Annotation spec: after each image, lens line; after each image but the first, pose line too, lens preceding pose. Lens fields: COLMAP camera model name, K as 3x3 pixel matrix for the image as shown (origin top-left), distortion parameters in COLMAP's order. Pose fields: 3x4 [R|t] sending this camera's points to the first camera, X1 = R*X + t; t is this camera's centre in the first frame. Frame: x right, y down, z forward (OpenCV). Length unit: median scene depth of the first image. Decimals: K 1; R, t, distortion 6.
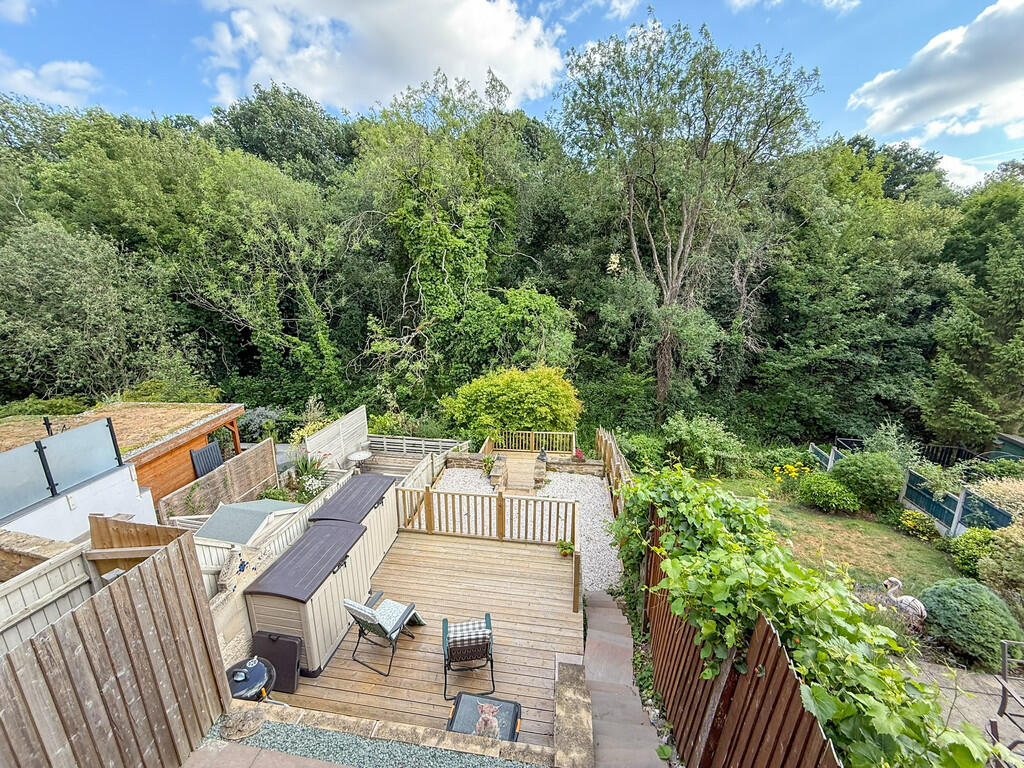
lens RADIAL K [[409.4, 0, 512.0], [0, 409.4, 384.0], [0, 0, 1]] dist [-0.001870, -0.000121]
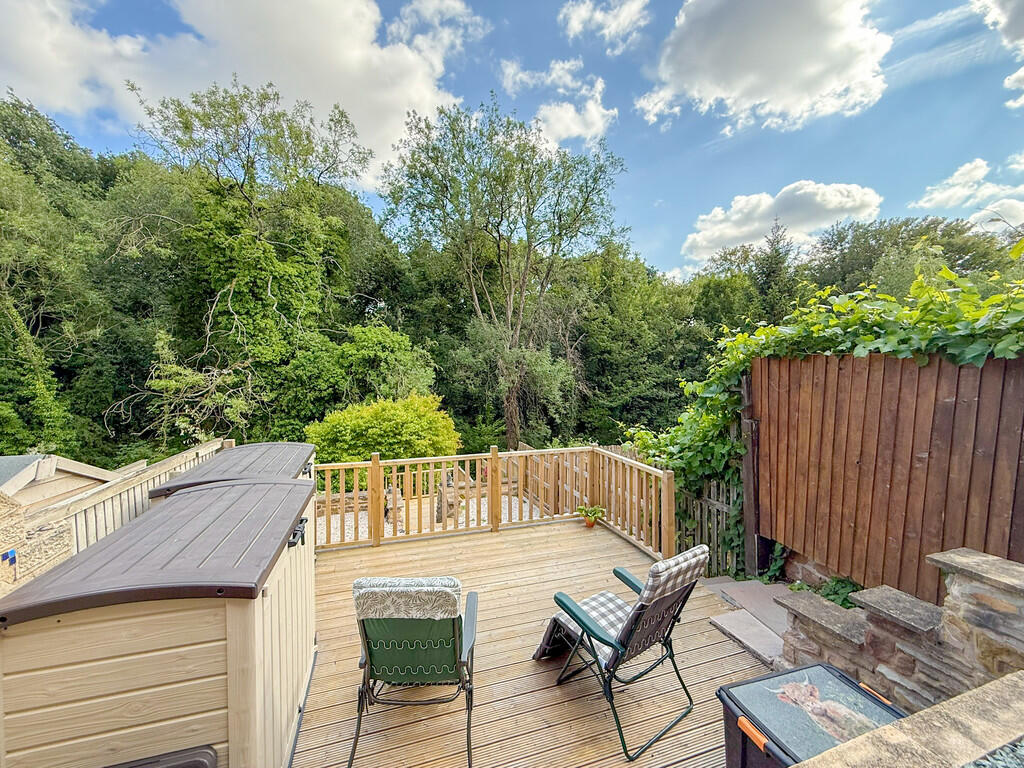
lens RADIAL K [[409.4, 0, 512.0], [0, 409.4, 384.0], [0, 0, 1]] dist [-0.001870, -0.000121]
pose [[0.895045, -0.020558, 0.445502, -0.097375], [0.117830, 0.974342, -0.191767, 0.094755], [-0.430129, 0.224134, 0.874502, 0.122981]]
